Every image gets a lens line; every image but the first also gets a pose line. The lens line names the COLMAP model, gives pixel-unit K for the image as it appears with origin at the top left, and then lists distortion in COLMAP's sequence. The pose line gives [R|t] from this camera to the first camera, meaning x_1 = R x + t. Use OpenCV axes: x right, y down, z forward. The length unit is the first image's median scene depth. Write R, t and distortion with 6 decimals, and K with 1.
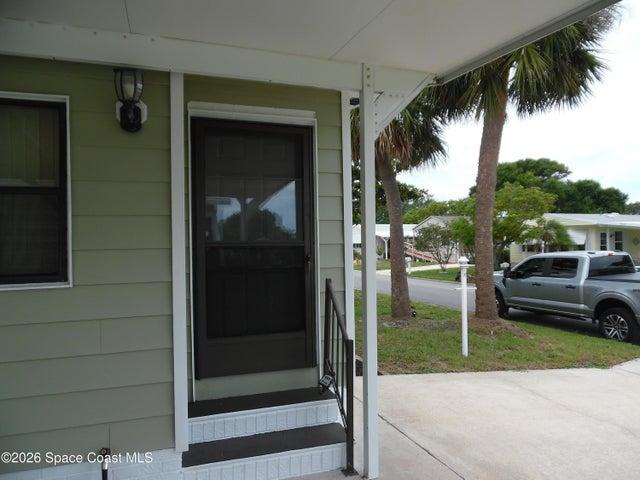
lens RADIAL K [[446.1, 0, 319.5], [0, 446.1, 238.1], [0, 0, 1]] dist [-0.016757, -0.008094]
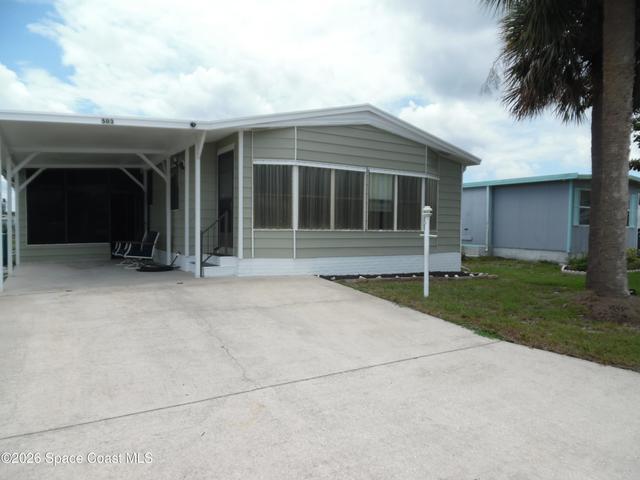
lens RADIAL K [[442.1, 0, 320.0], [0, 442.1, 240.0], [0, 0, 1]] dist [-0.004263, -0.003307]
pose [[0.213526, 0.051068, -0.975602, 0.894518], [0.007480, 0.998518, 0.053905, 0.042122], [0.976909, -0.018808, 0.212828, 0.340470]]
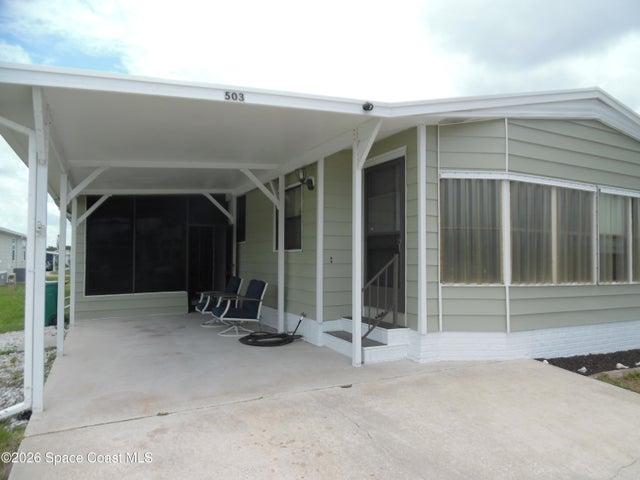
lens RADIAL K [[444.3, 0, 328.1], [0, 444.3, 245.9], [0, 0, 1]] dist [-0.012085, -0.002803]
pose [[0.134858, -0.010836, -0.990806, 0.528977], [0.006510, 0.999928, -0.010049, 0.026012], [0.990843, -0.005095, 0.134919, 0.193122]]
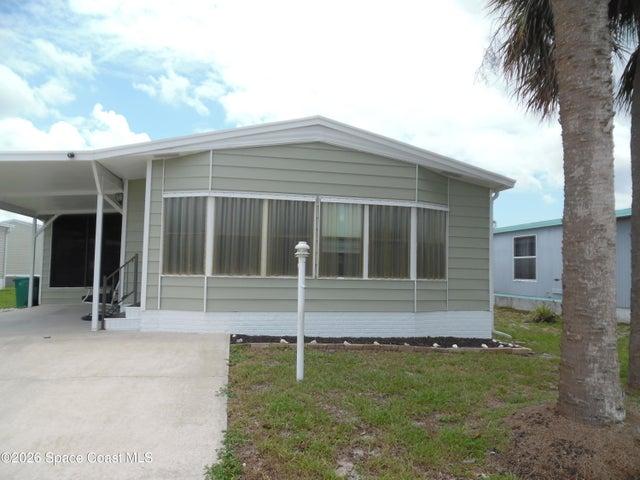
lens RADIAL K [[446.1, 0, 319.5], [0, 446.1, 238.1], [0, 0, 1]] dist [-0.016757, -0.008094]
pose [[-0.143131, -0.056953, -0.988064, 0.703901], [0.006046, 0.998274, -0.058417, 0.051560], [0.989685, -0.014336, -0.142540, 0.757124]]
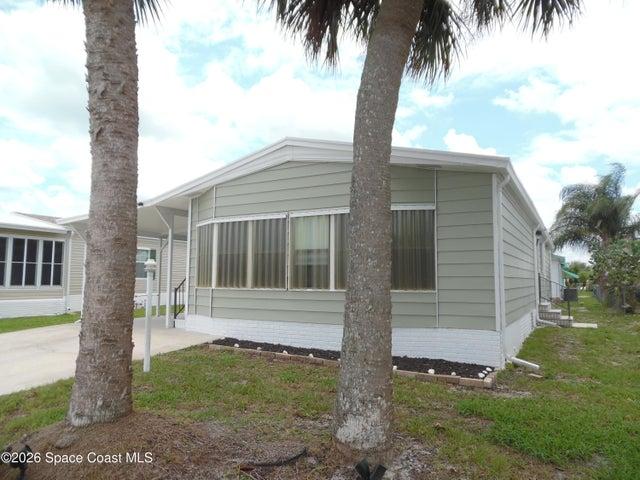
lens RADIAL K [[461.0, 0, 320.0], [0, 461.0, 240.0], [0, 0, 1]] dist [0.001270, -0.000047]
pose [[-0.750848, -0.042600, -0.659099, 0.465311], [0.025630, 0.995287, -0.093526, 0.064868], [0.659977, -0.087116, -0.746218, 1.293178]]
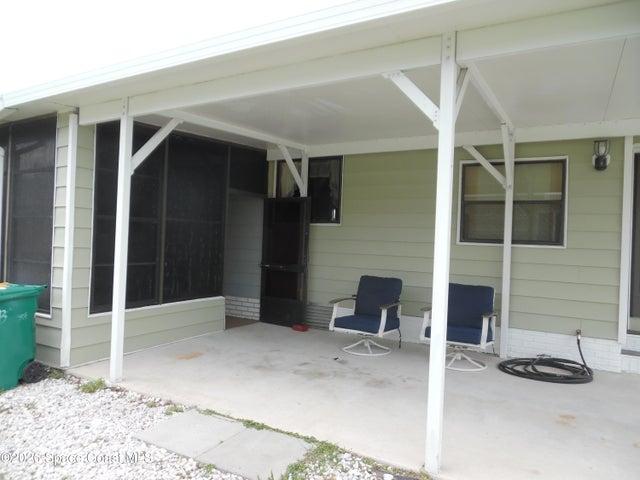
lens RADIAL K [[446.1, 0, 319.5], [0, 446.1, 238.1], [0, 0, 1]] dist [-0.016757, -0.008094]
pose [[0.650440, 0.035658, -0.758720, 0.063681], [-0.041064, 0.999087, 0.011751, 0.020914], [0.758447, 0.023513, 0.651311, -0.298924]]
